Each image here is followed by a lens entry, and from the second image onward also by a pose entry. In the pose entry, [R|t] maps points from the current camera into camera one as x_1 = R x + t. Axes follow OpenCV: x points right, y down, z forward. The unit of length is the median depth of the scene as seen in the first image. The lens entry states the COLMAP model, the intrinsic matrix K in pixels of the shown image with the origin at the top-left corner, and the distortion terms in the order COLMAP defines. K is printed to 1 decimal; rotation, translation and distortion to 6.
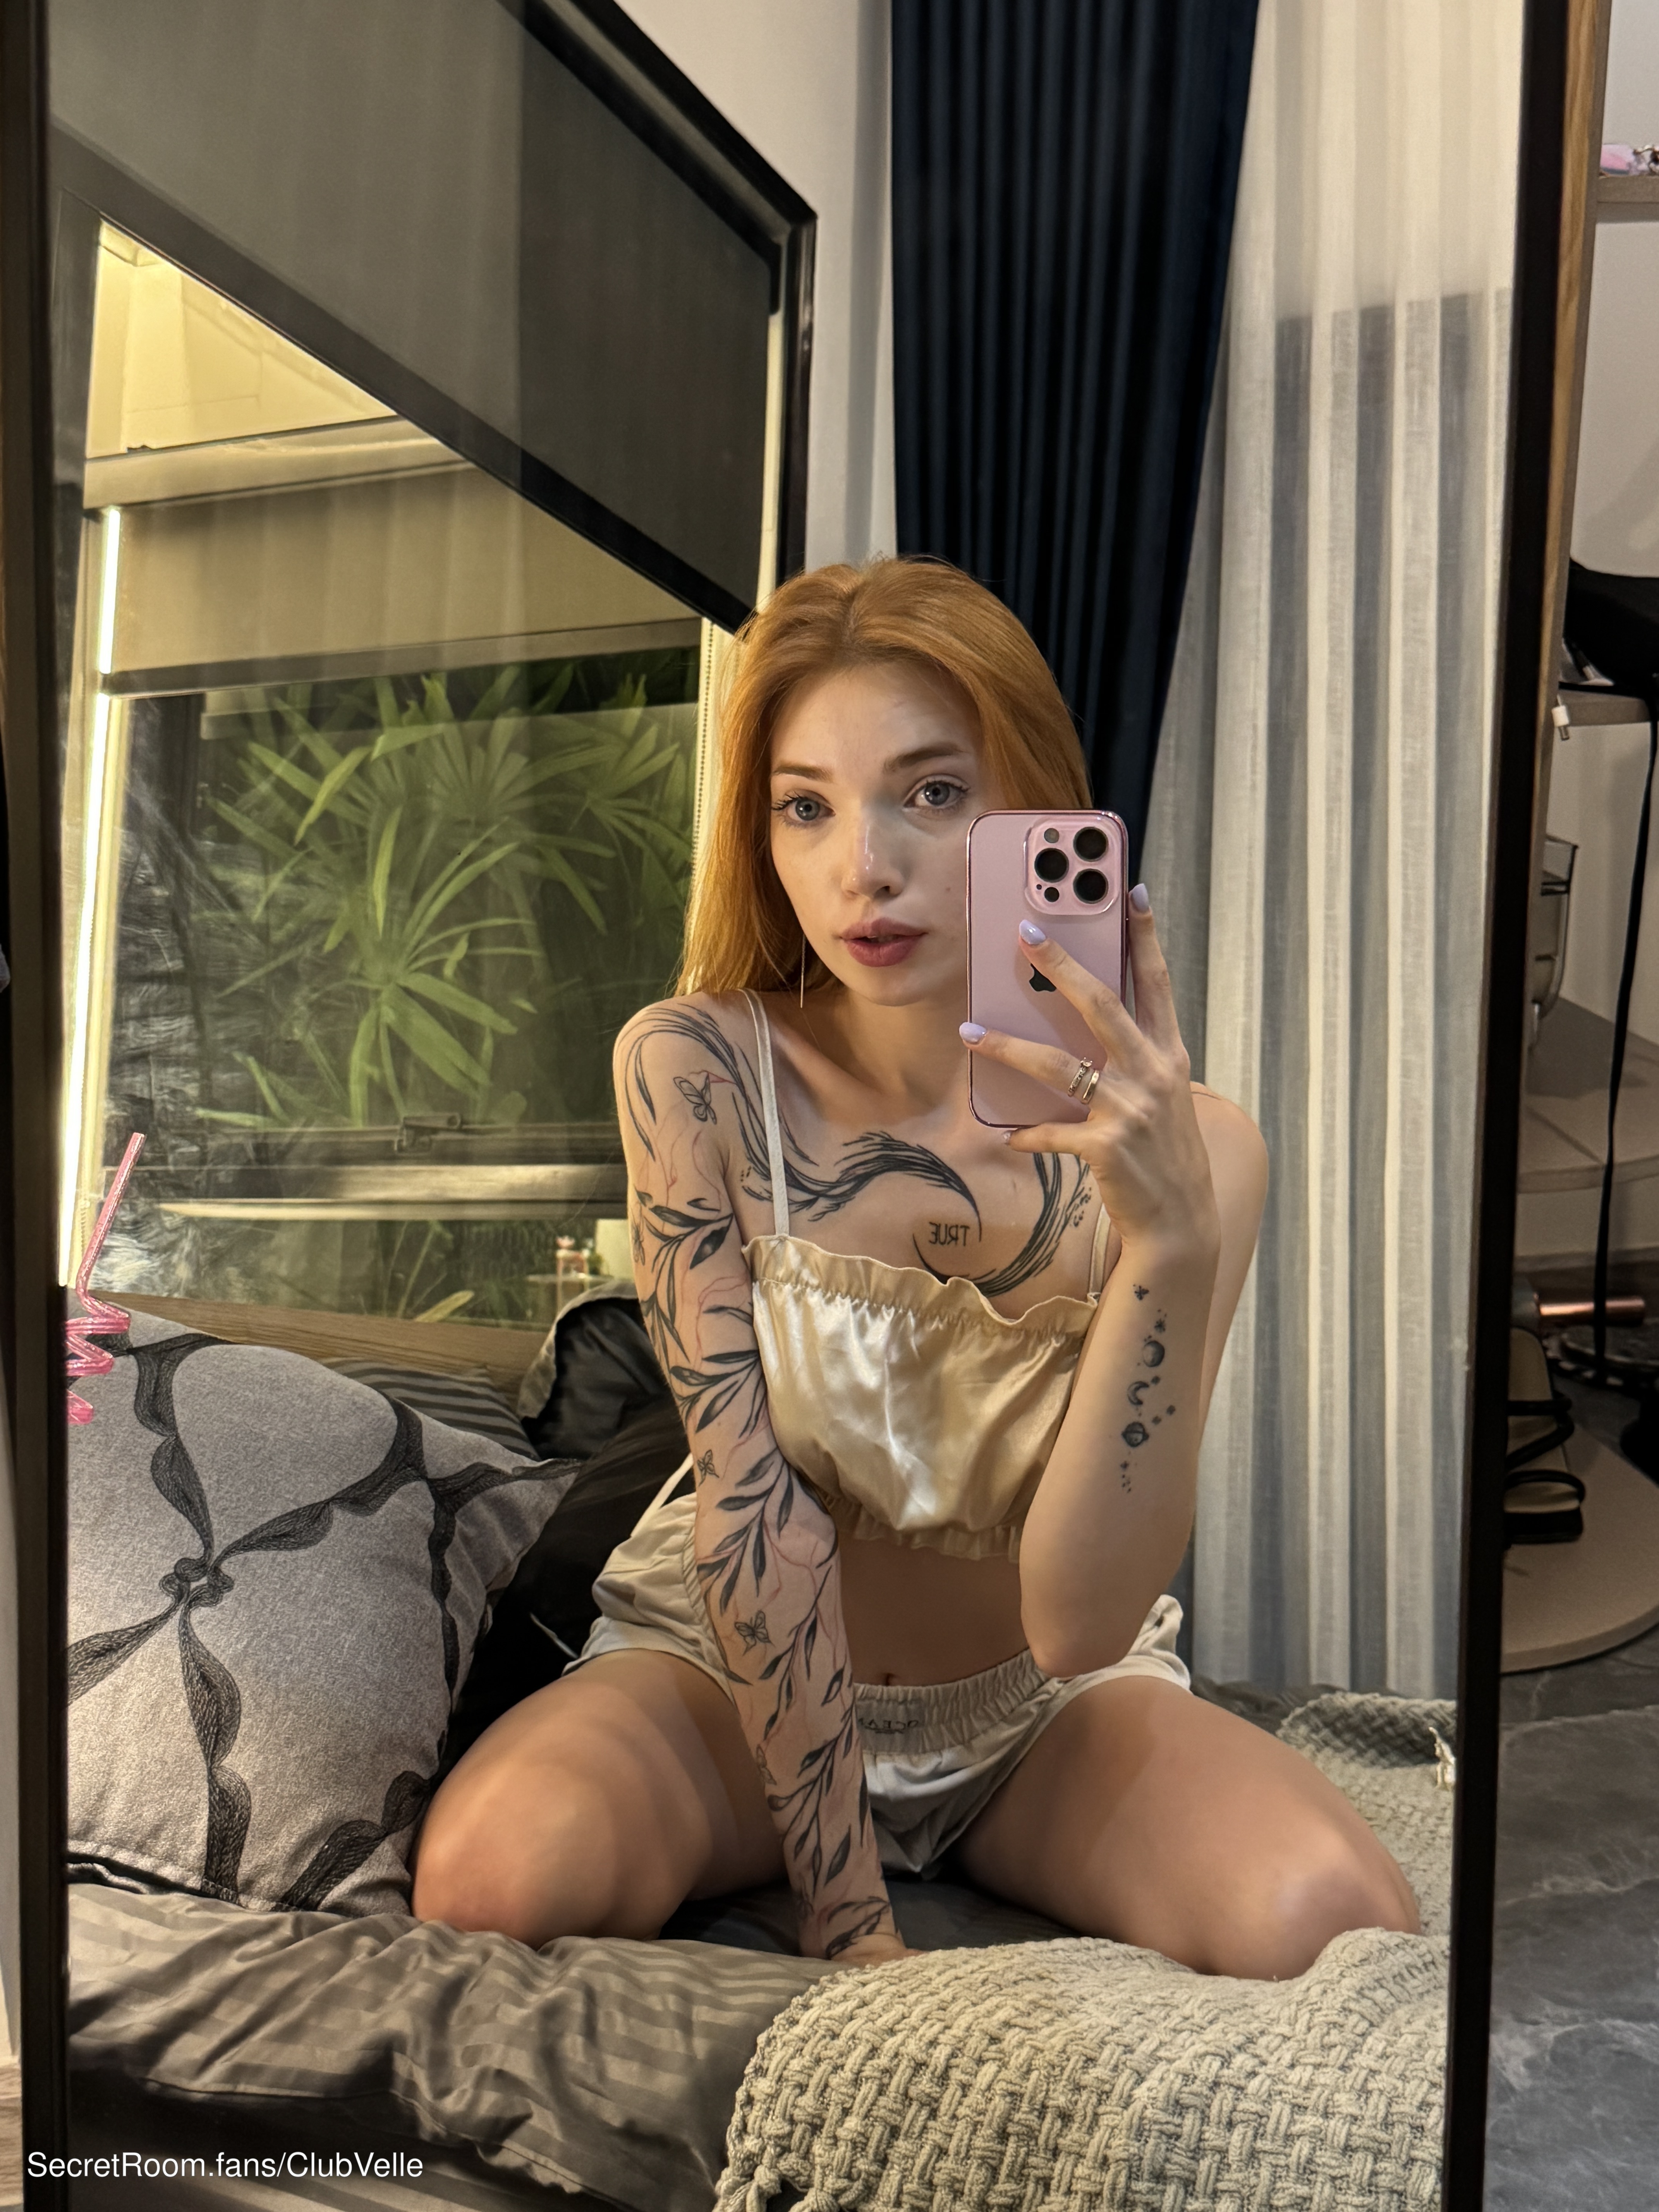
lens RADIAL K [[2645.2, 0, 883.8], [0, 2645.2, 1107.5], [0, 0, 1]] dist [0.076471, -0.020615]
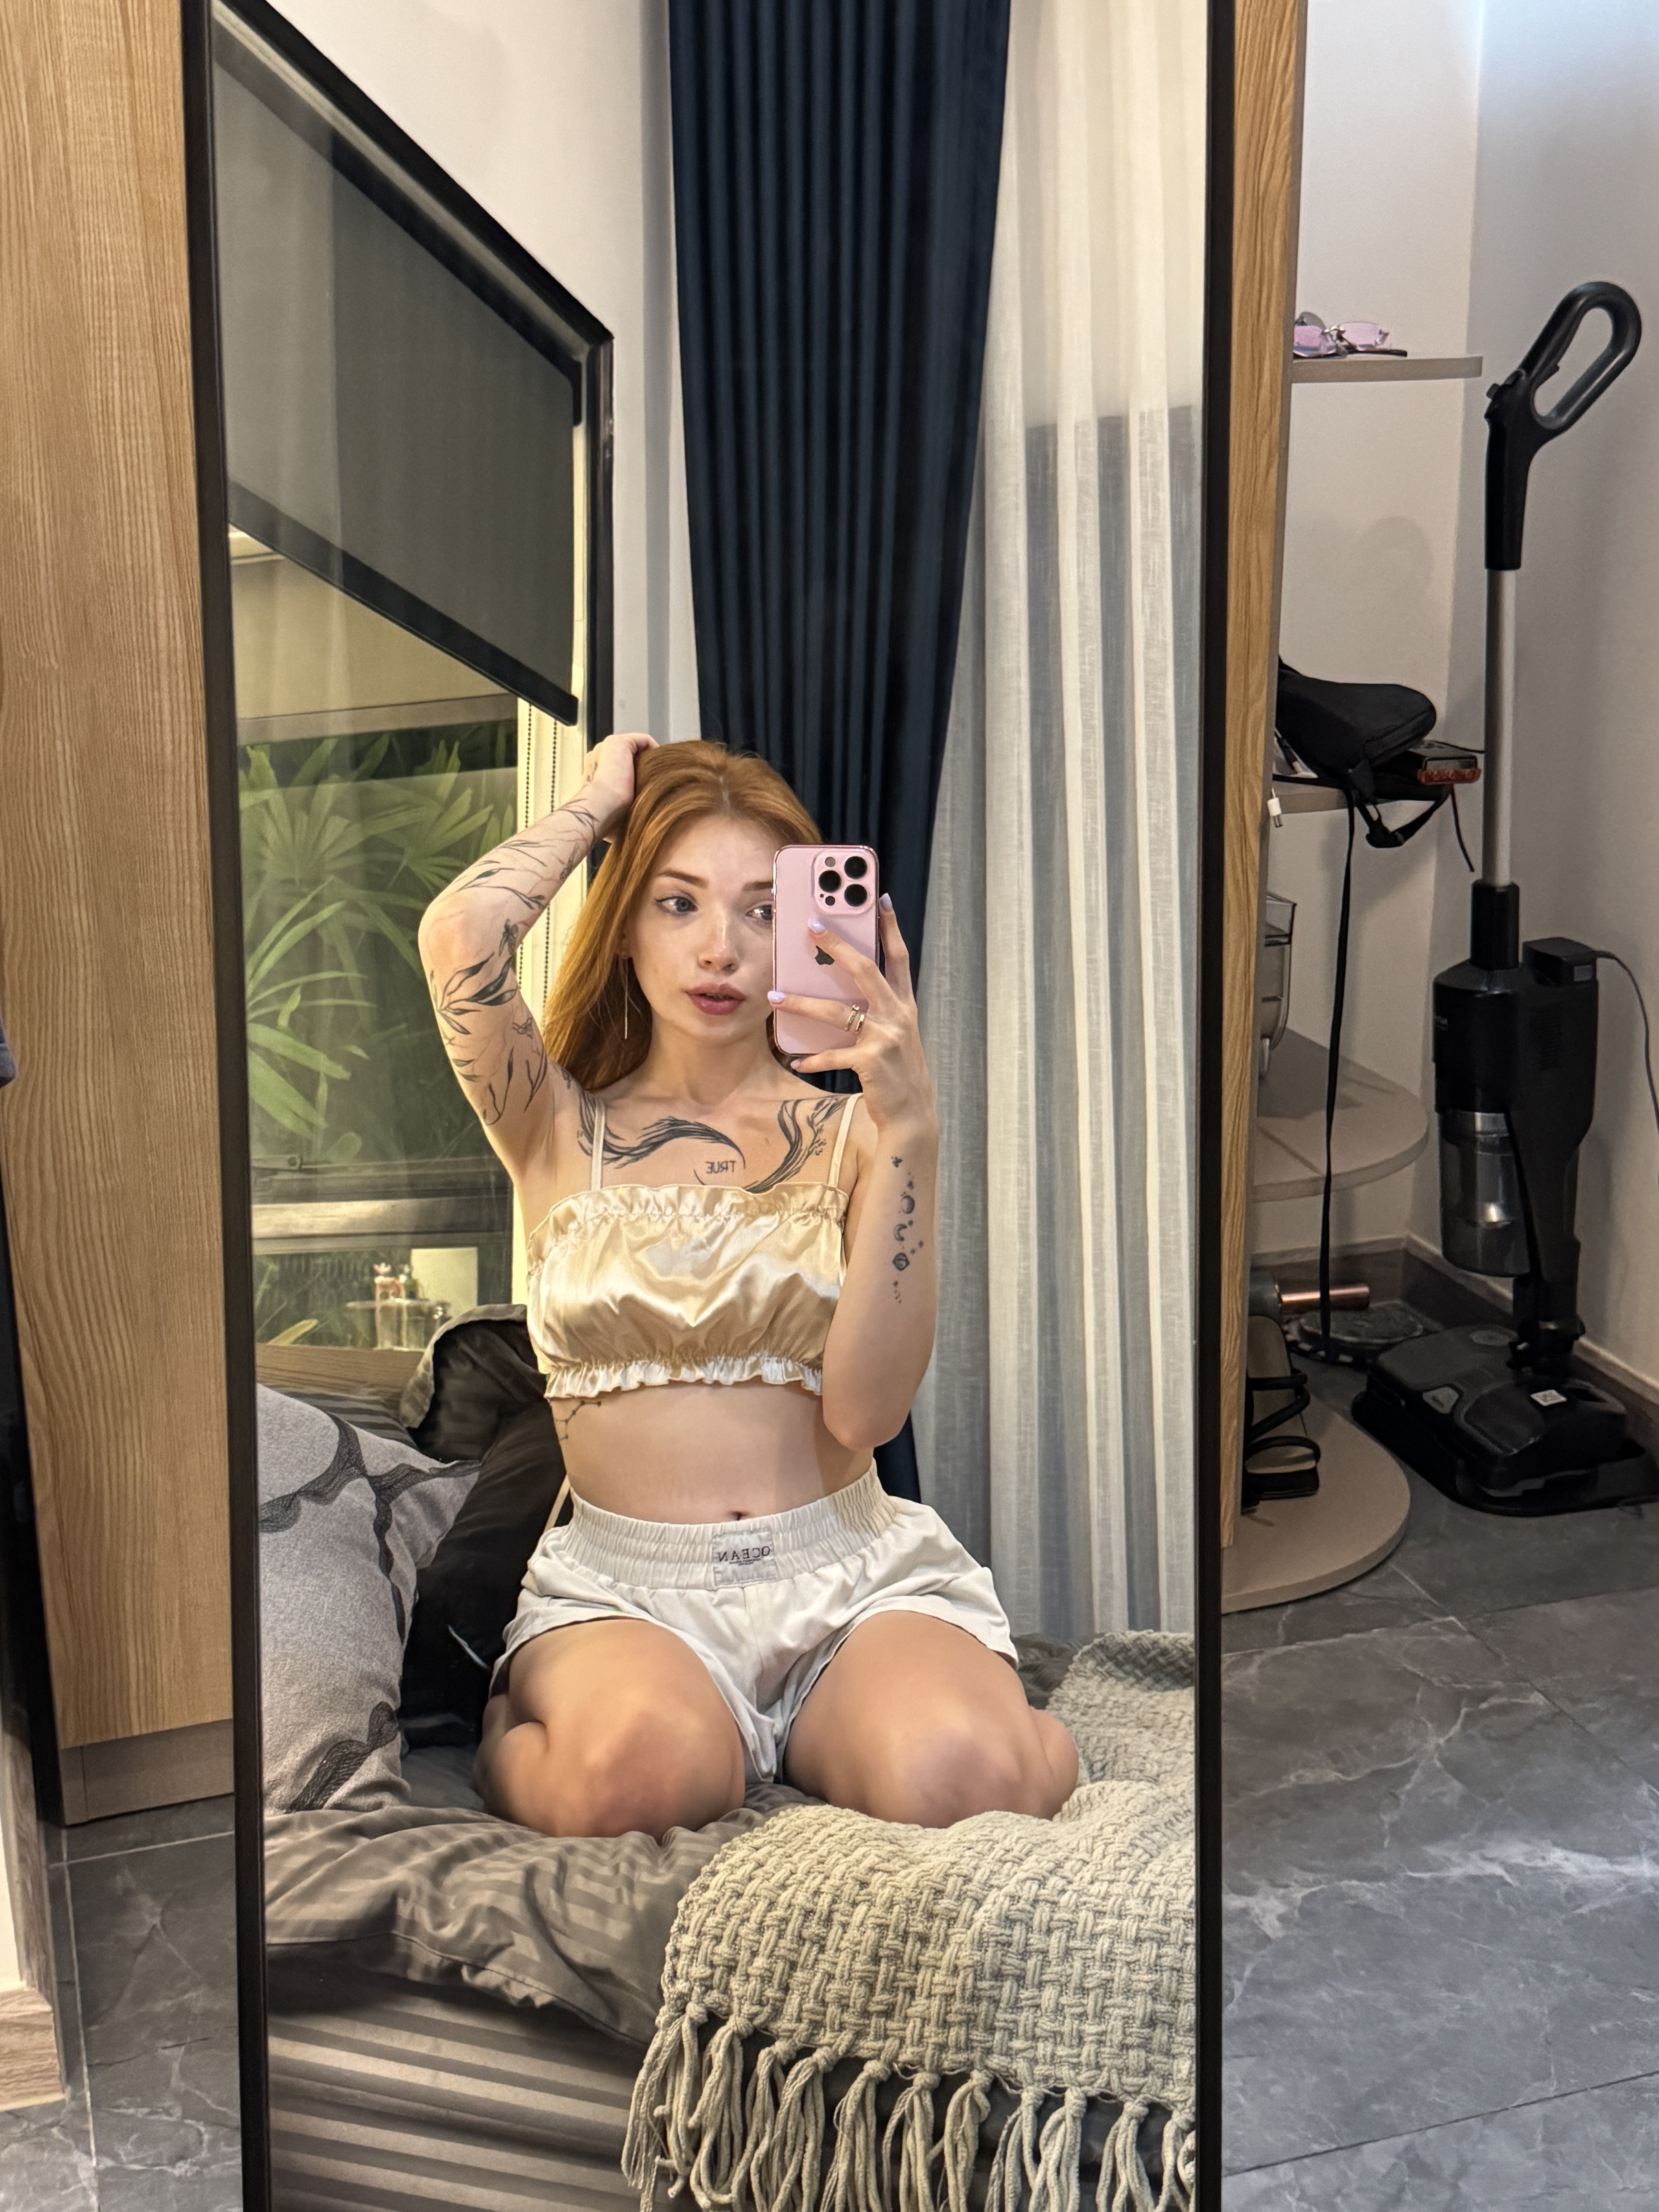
lens RADIAL K [[2639.7, 0, 912.6], [0, 2639.7, 1056.7], [0, 0, 1]] dist [-0.231494, 3.975376]
pose [[0.994809, -0.028219, 0.097772, -0.026019], [0.030404, 0.999319, -0.020931, -0.012367], [-0.097114, 0.023795, 0.994989, -0.153648]]
